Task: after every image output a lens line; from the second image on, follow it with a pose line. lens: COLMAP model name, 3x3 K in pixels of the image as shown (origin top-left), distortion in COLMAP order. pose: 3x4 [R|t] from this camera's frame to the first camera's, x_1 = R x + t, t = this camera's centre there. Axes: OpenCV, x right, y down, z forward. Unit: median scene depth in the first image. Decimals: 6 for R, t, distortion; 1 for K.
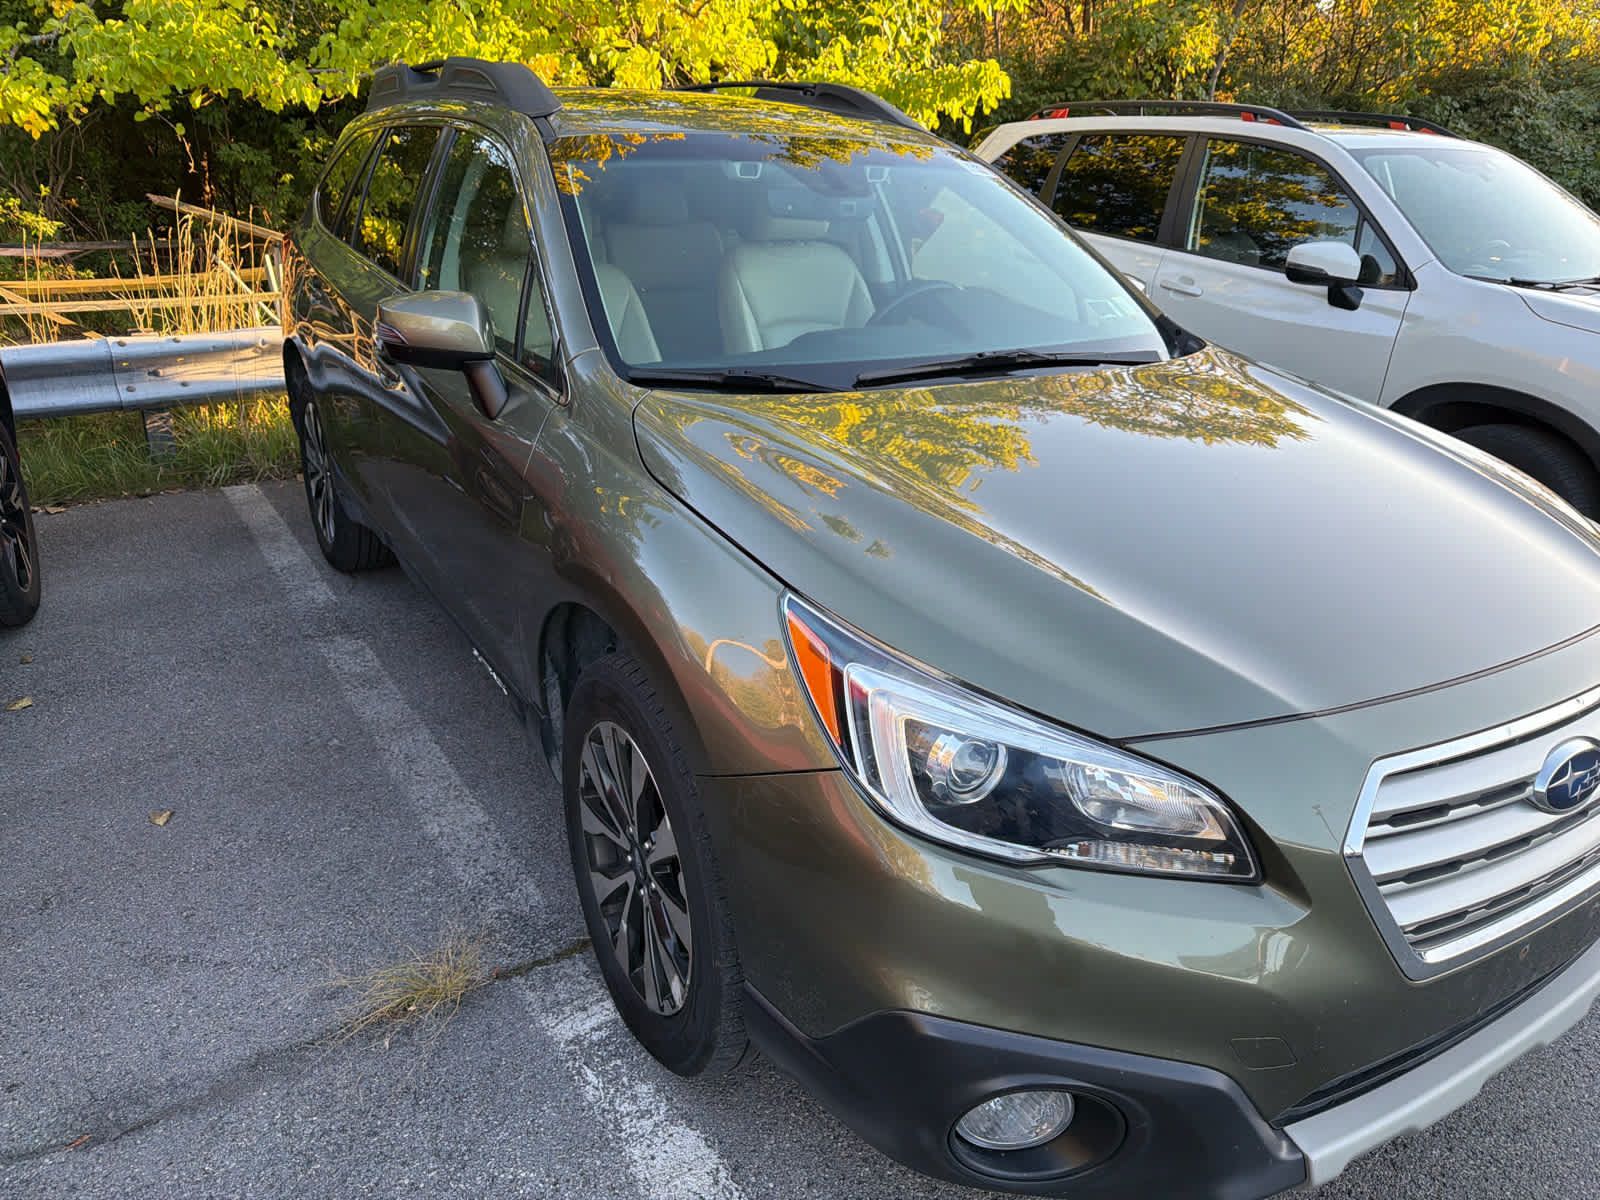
lens RADIAL K [[1211.4, 0, 809.9], [0, 1211.4, 606.6], [0, 0, 1]] dist [0.002734, -0.017554]
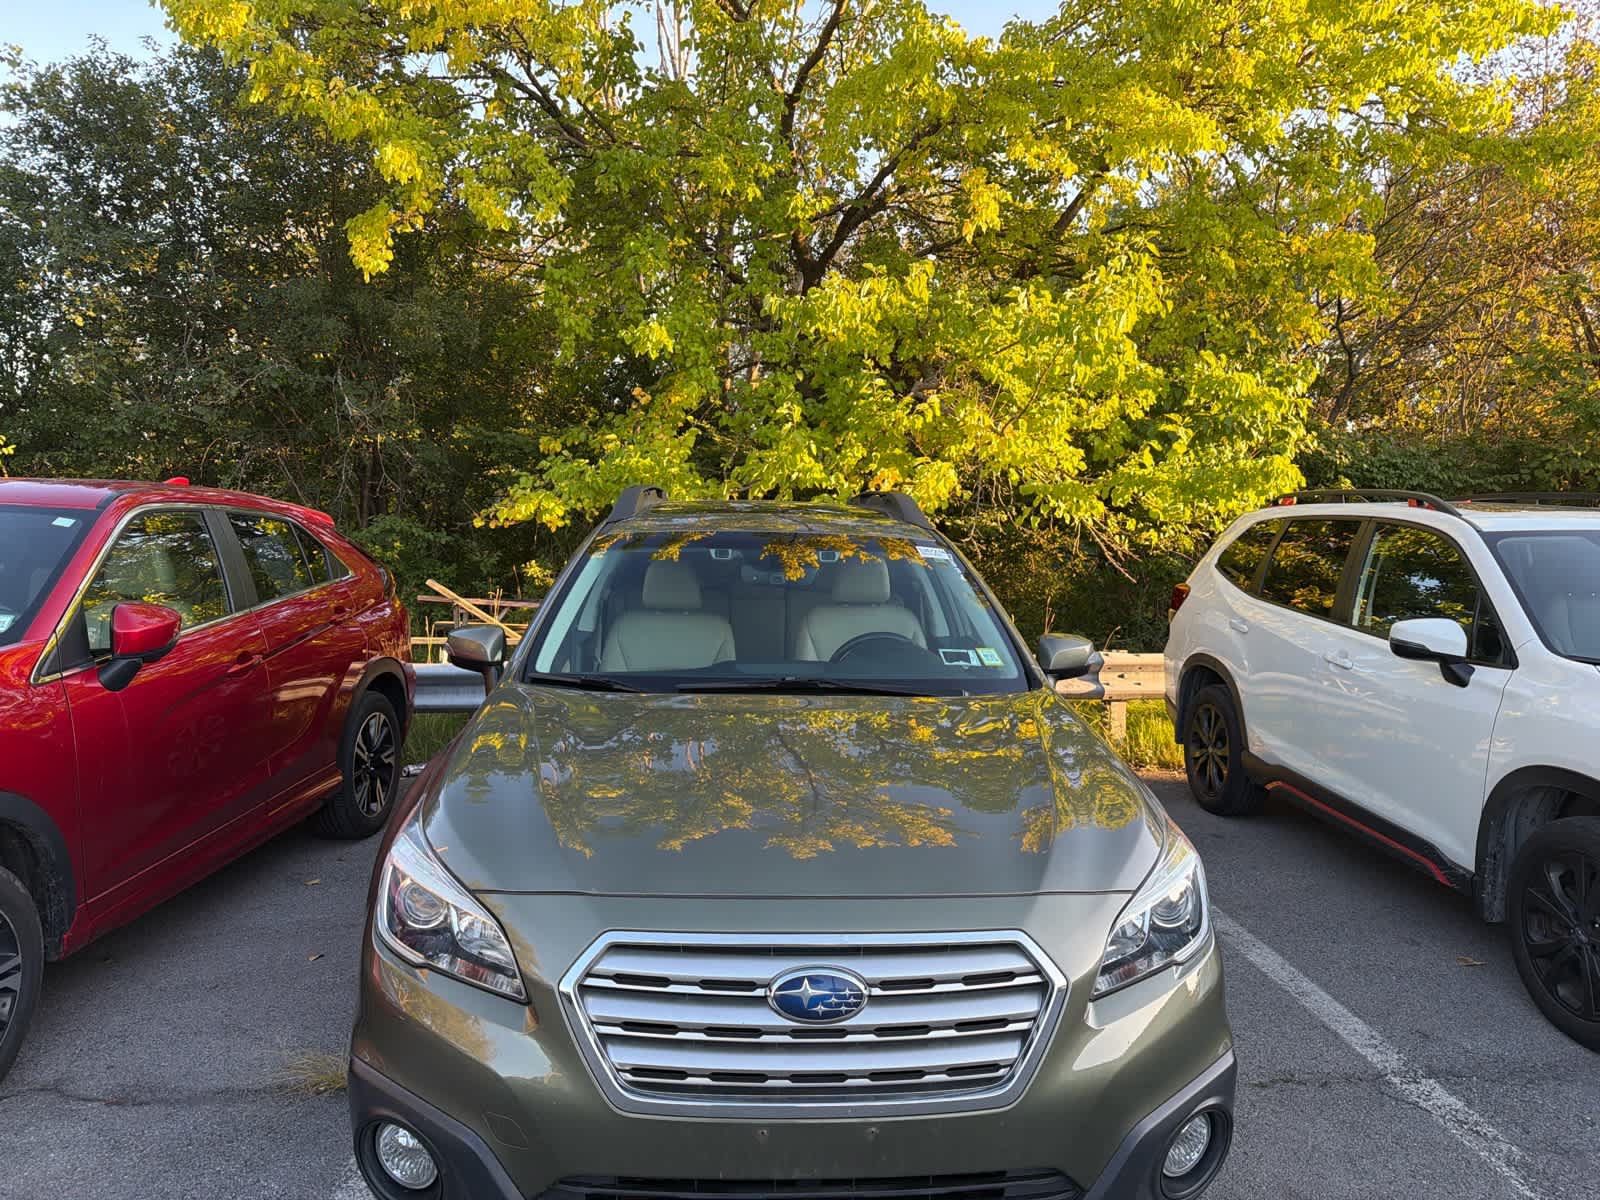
lens RADIAL K [[1208.9, 0, 790.1], [0, 1208.9, 591.4], [0, 0, 1]] dist [0.007577, -0.025040]
pose [[0.862907, 0.014171, -0.505163, 0.423856], [-0.168599, 0.950409, -0.261336, 0.023705], [0.476408, 0.310679, 0.822505, -0.070400]]
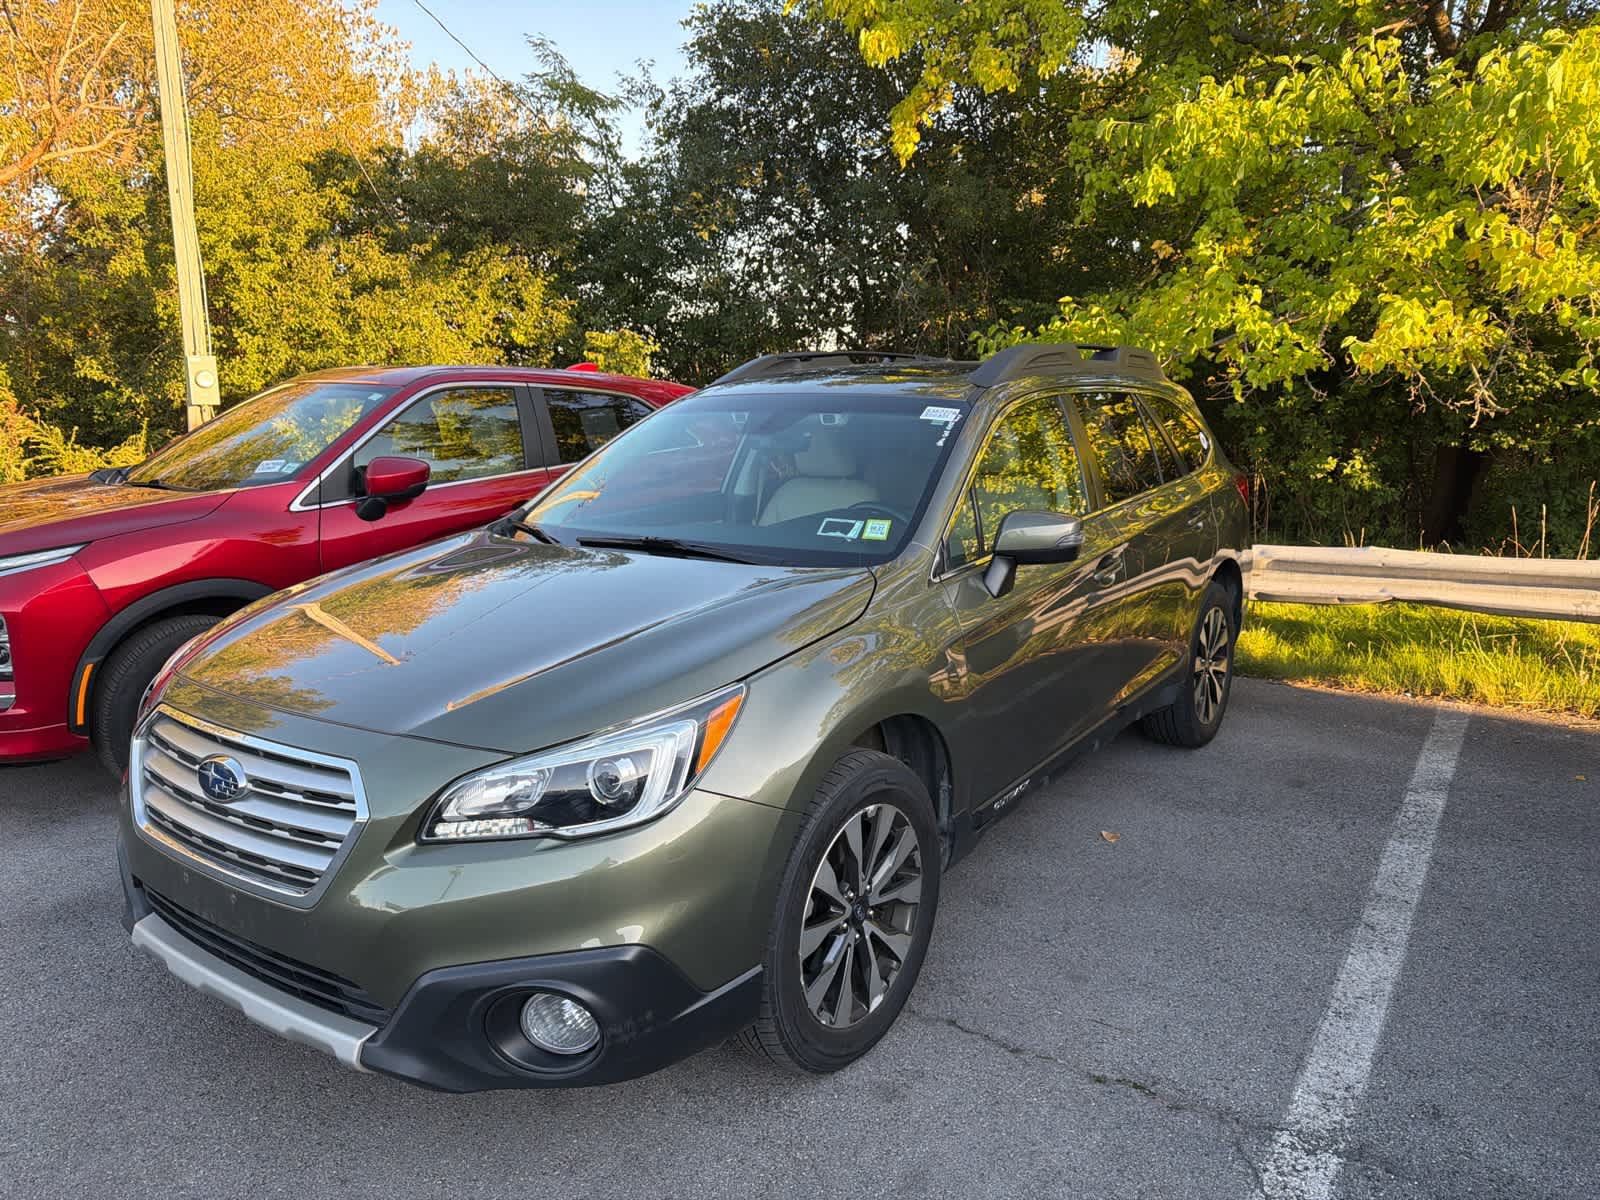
lens RADIAL K [[1217.2, 0, 823.1], [0, 1217.2, 586.1], [0, 0, 1]] dist [0.048768, -0.078453]
pose [[0.318891, 0.115203, -0.940764, 0.781649], [-0.314279, 0.949281, 0.009715, -0.117181], [0.894168, 0.292564, 0.338923, 0.352077]]
